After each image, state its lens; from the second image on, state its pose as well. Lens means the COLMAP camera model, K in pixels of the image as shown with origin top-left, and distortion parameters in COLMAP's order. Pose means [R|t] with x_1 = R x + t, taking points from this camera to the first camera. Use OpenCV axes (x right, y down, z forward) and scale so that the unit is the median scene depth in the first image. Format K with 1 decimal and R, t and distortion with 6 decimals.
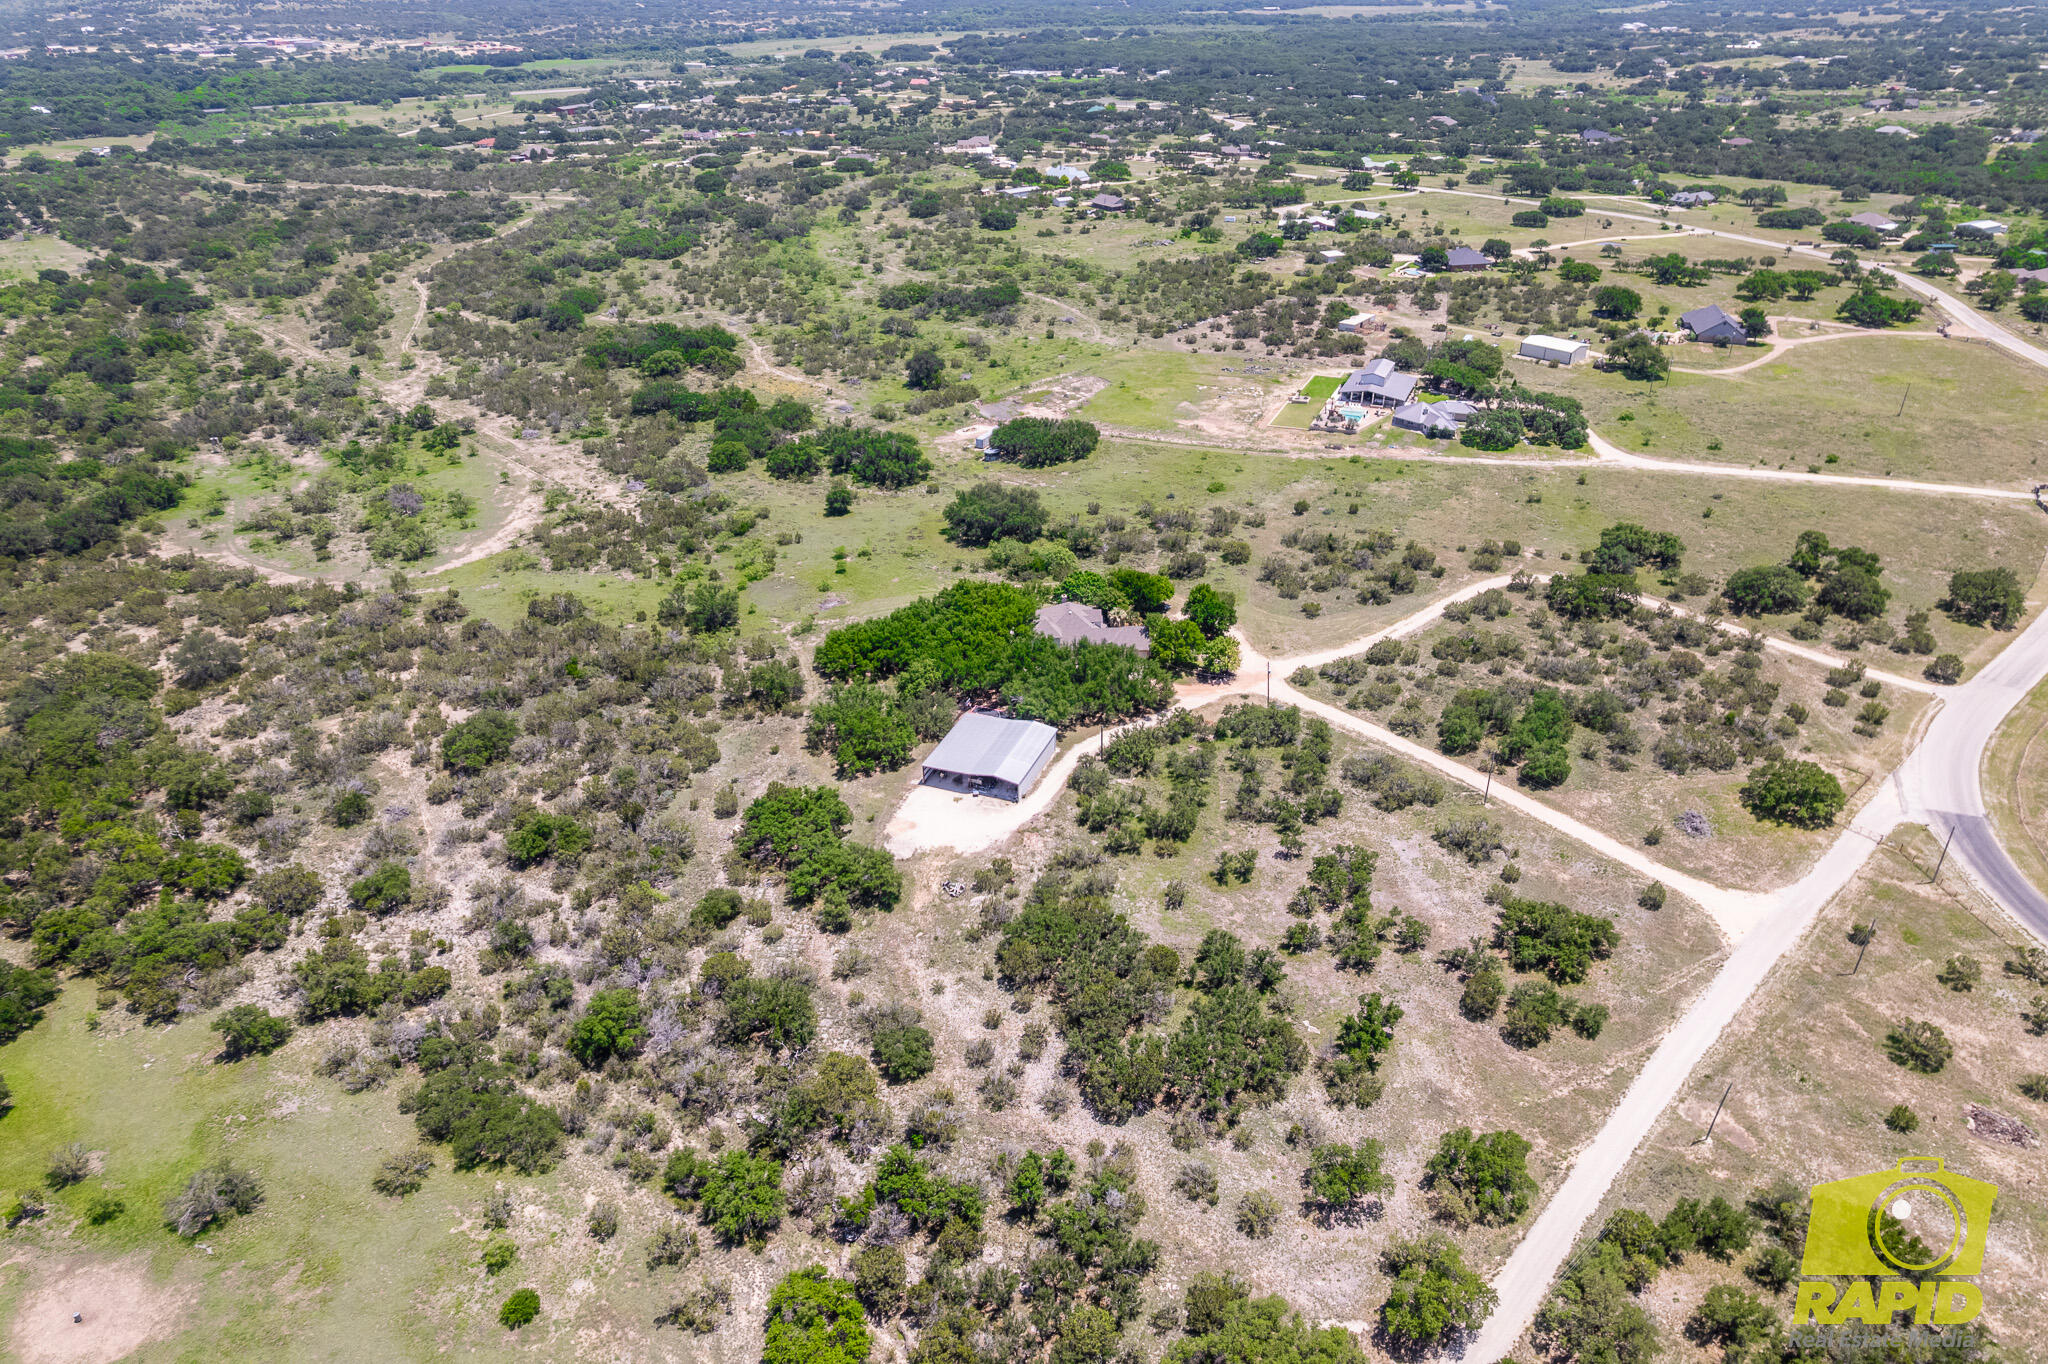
lens RADIAL K [[1318.0, 0, 1024.0], [0, 1318.0, 682.0], [0, 0, 1]] dist [-0.087907, 0.081640]
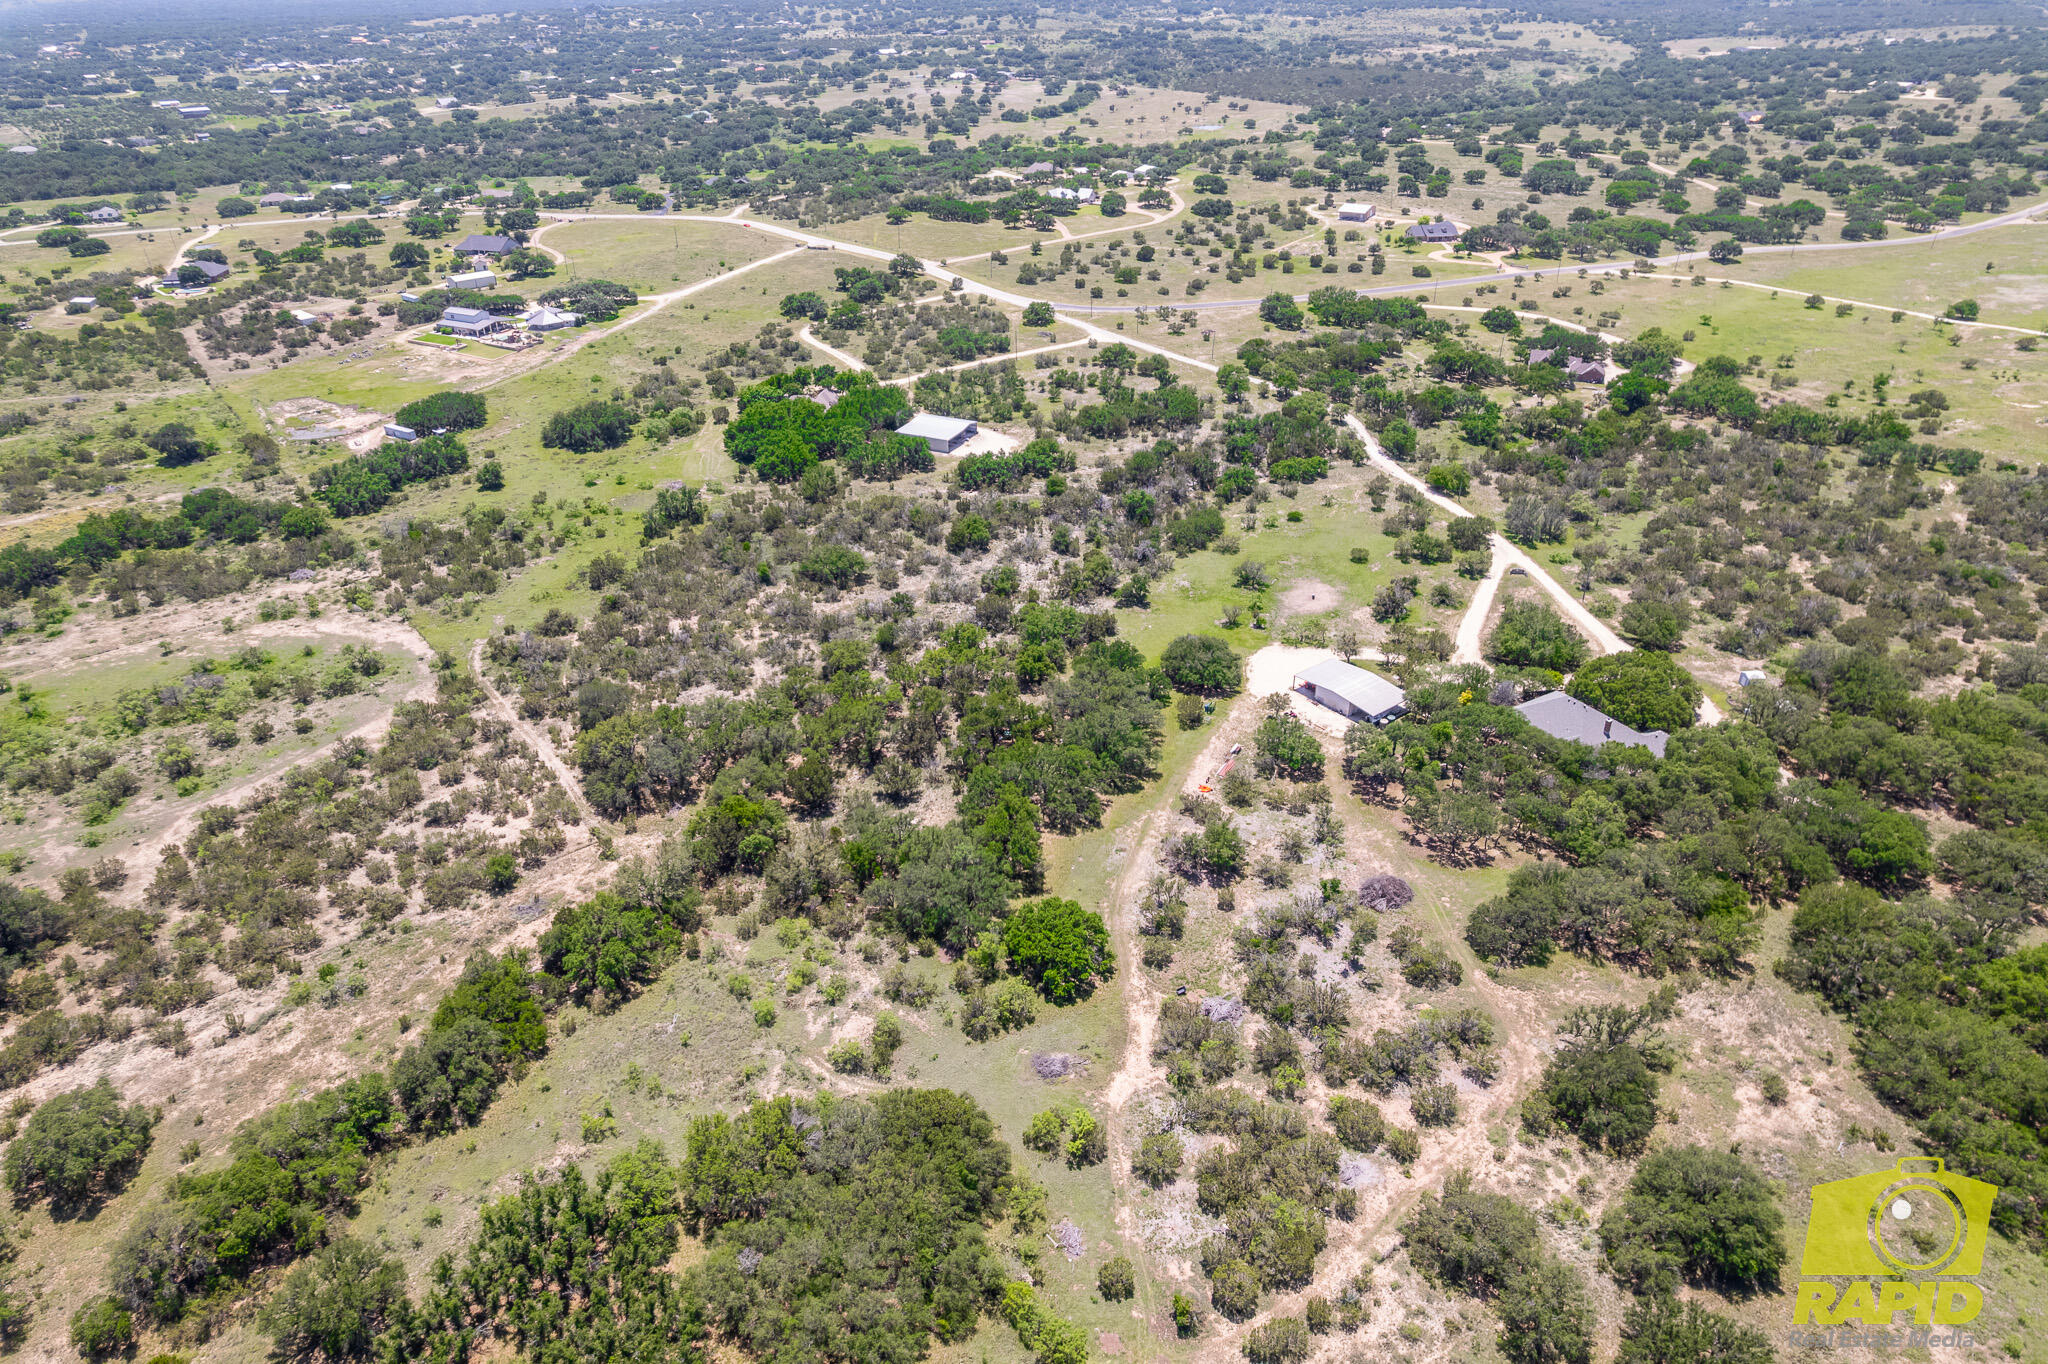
lens RADIAL K [[1318.0, 0, 1024.0], [0, 1318.0, 682.0], [0, 0, 1]] dist [-0.087907, 0.081640]
pose [[0.093996, -0.479319, 0.872593, -1.520121], [0.502309, 0.779568, 0.374111, -0.249171], [-0.859564, 0.403146, 0.314043, 0.446180]]
